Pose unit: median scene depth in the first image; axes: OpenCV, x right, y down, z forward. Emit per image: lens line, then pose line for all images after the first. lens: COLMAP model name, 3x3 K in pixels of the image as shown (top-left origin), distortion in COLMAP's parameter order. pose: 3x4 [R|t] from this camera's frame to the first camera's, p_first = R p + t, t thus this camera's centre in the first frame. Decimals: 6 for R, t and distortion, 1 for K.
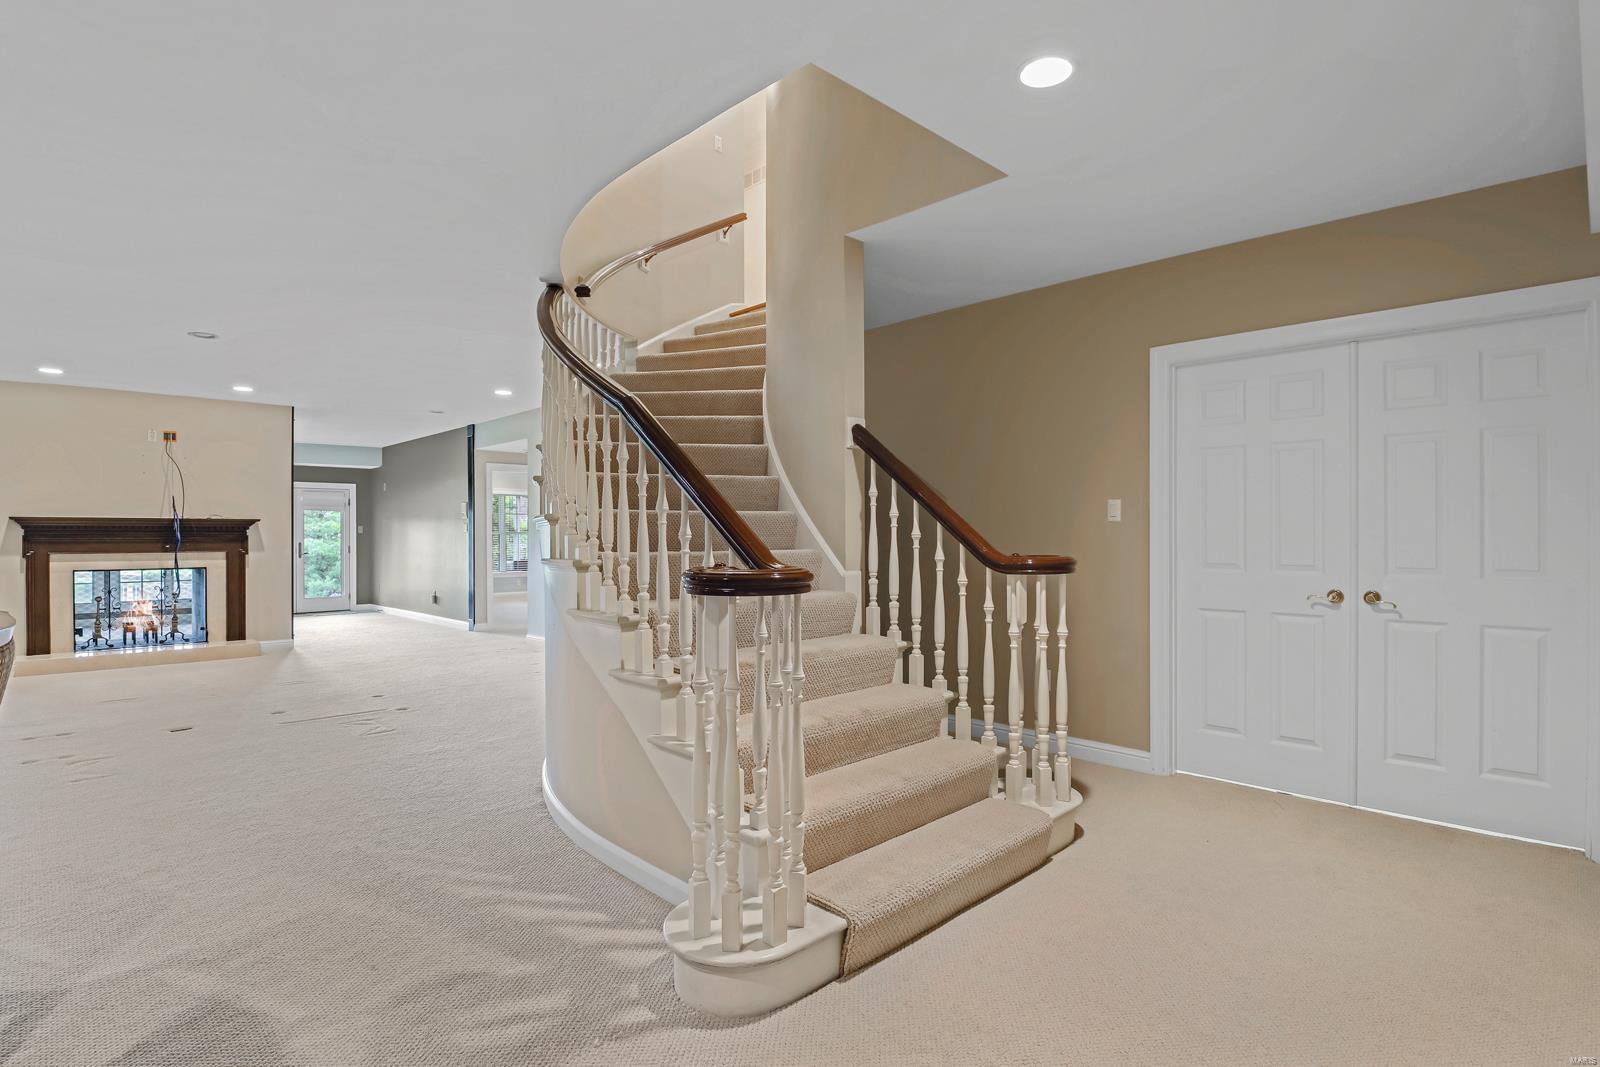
lens RADIAL K [[793.9, 0, 807.3], [0, 793.9, 529.0], [0, 0, 1]] dist [-0.003574, -0.001637]
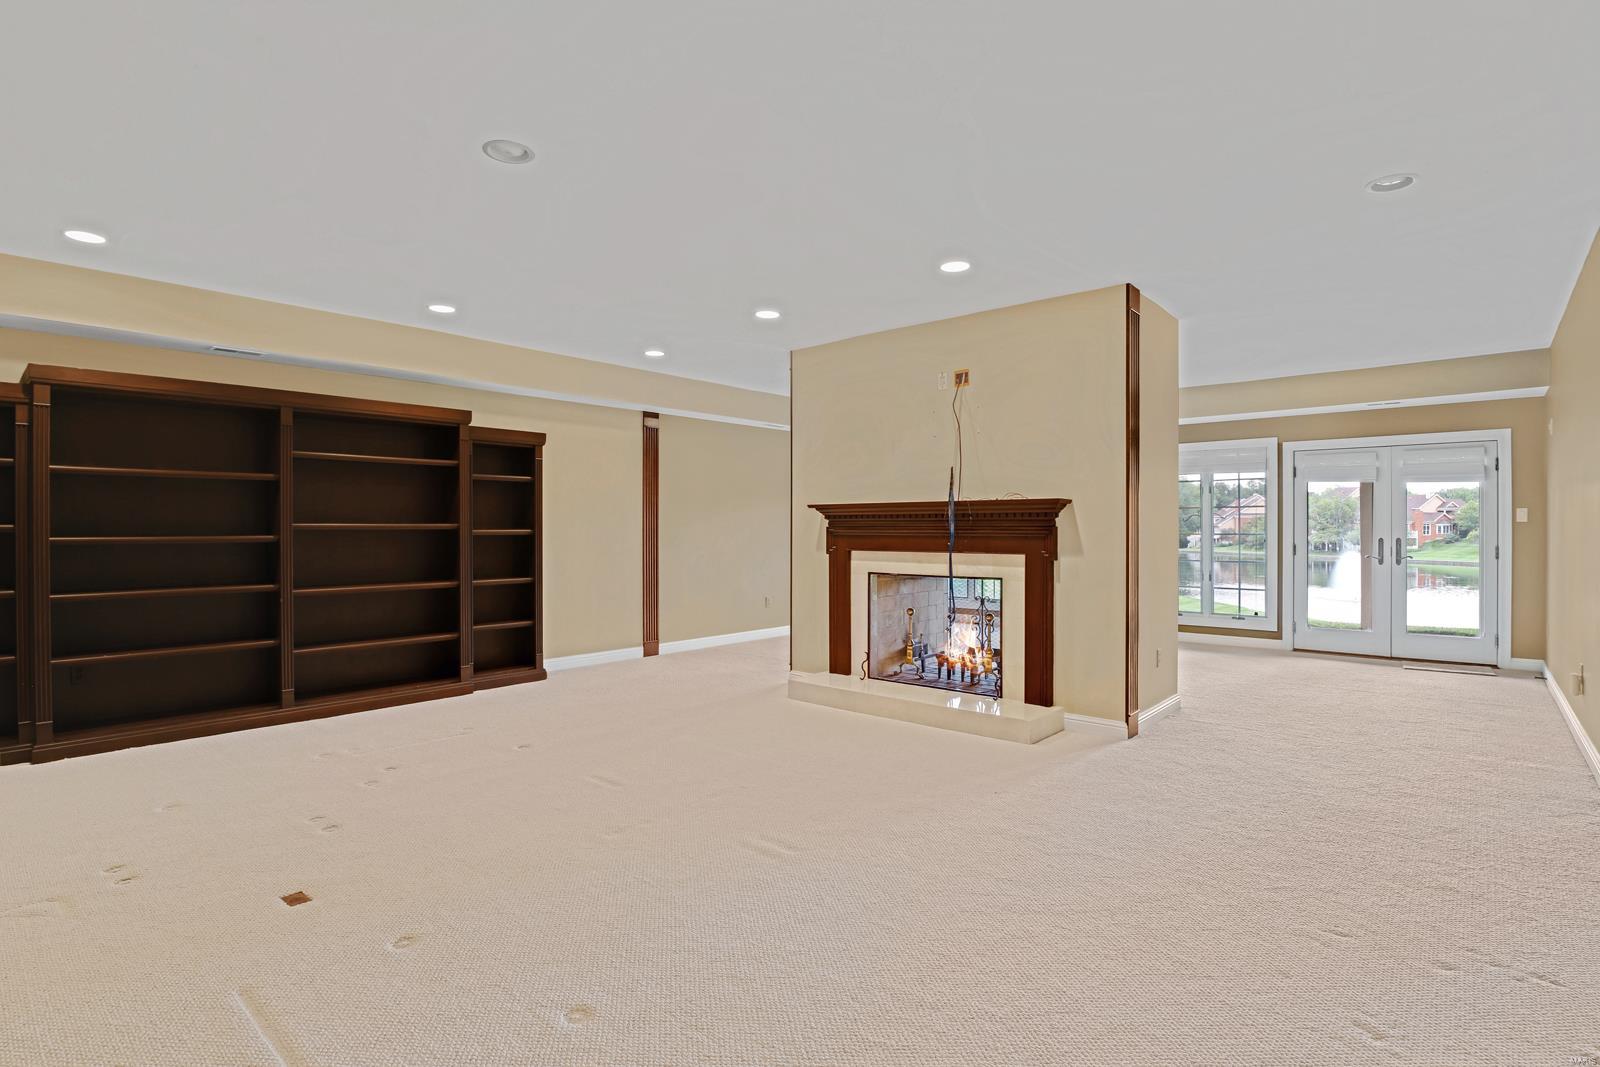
lens RADIAL K [[793.9, 0, 807.3], [0, 793.9, 529.0], [0, 0, 1]] dist [-0.003574, -0.001637]
pose [[0.097793, 0.006780, -0.995184, -0.157751], [0.008748, 0.999932, 0.007672, 0.003444], [0.995168, -0.009456, 0.097727, 0.816721]]
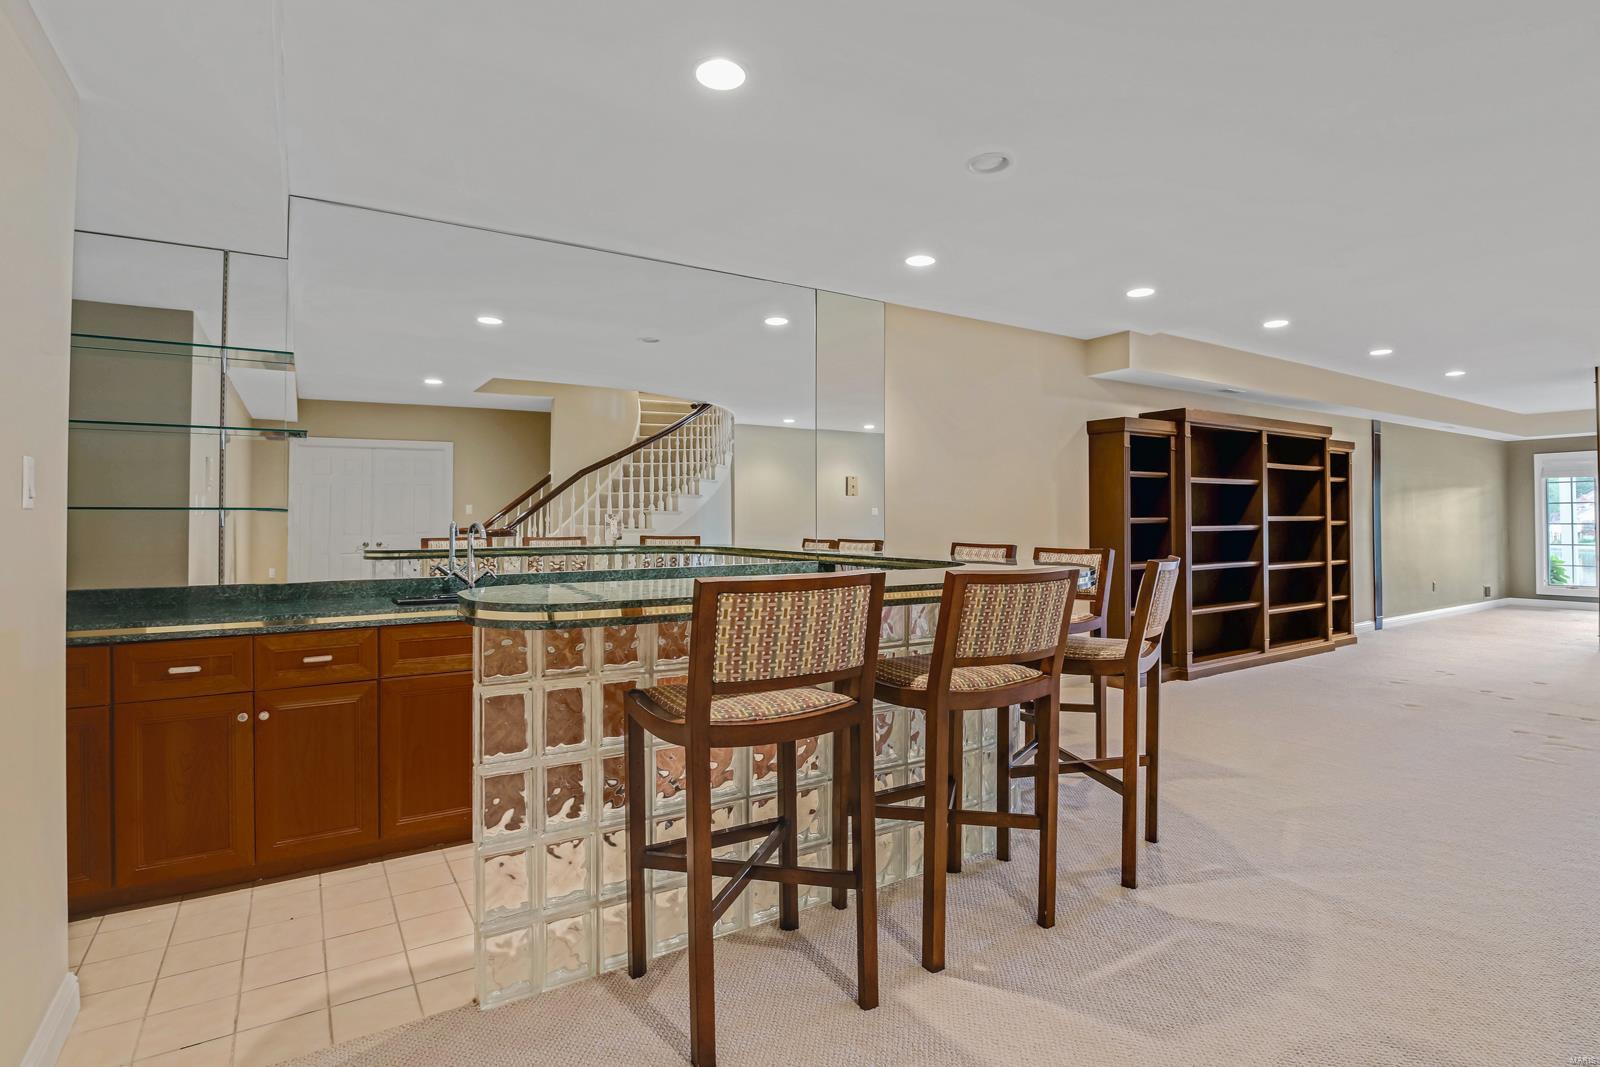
lens RADIAL K [[793.9, 0, 807.3], [0, 793.9, 529.0], [0, 0, 1]] dist [-0.003574, -0.001637]
pose [[-0.189167, 0.005869, -0.981927, 0.130405], [0.022616, 0.999743, 0.001619, -0.000232], [0.981684, -0.021901, -0.189251, 0.143414]]
